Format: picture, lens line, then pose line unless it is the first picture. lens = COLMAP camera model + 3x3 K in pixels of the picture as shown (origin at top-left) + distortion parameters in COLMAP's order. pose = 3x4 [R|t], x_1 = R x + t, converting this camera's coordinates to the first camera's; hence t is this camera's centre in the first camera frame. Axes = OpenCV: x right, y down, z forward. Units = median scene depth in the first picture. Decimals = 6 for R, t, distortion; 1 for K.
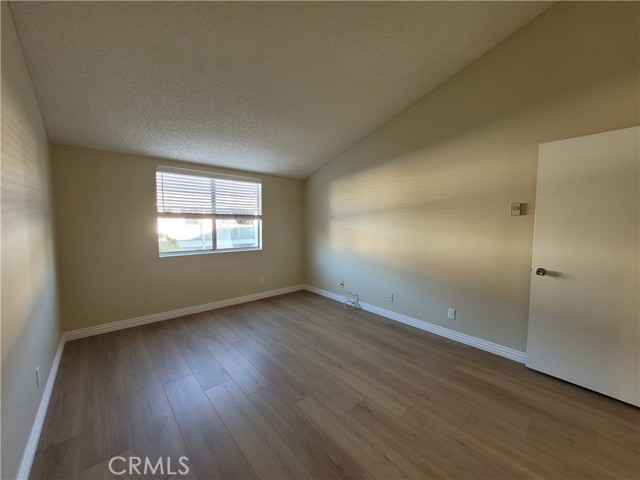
lens RADIAL K [[256.6, 0, 320.4], [0, 256.6, 240.3], [0, 0, 1]] dist [0.000296, 0.000093]
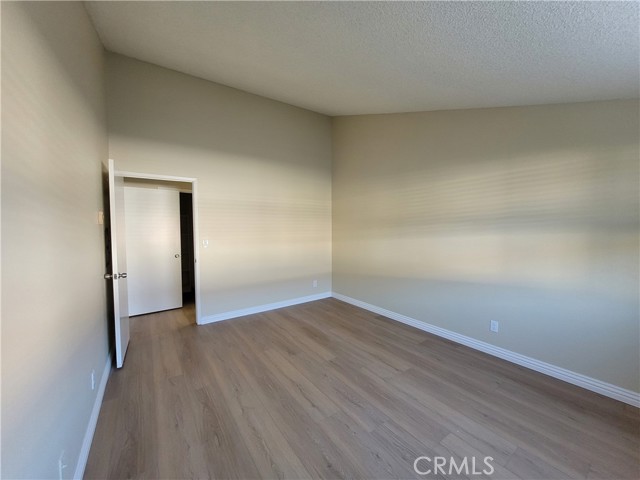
lens RADIAL K [[256.6, 0, 320.0], [0, 256.6, 240.6], [0, 0, 1]] dist [0.000296, 0.000093]
pose [[-0.994378, -0.006944, 0.105661, -0.129615], [0.003803, 0.994861, 0.101175, -0.138324], [-0.105820, 0.101008, -0.989242, 2.003394]]
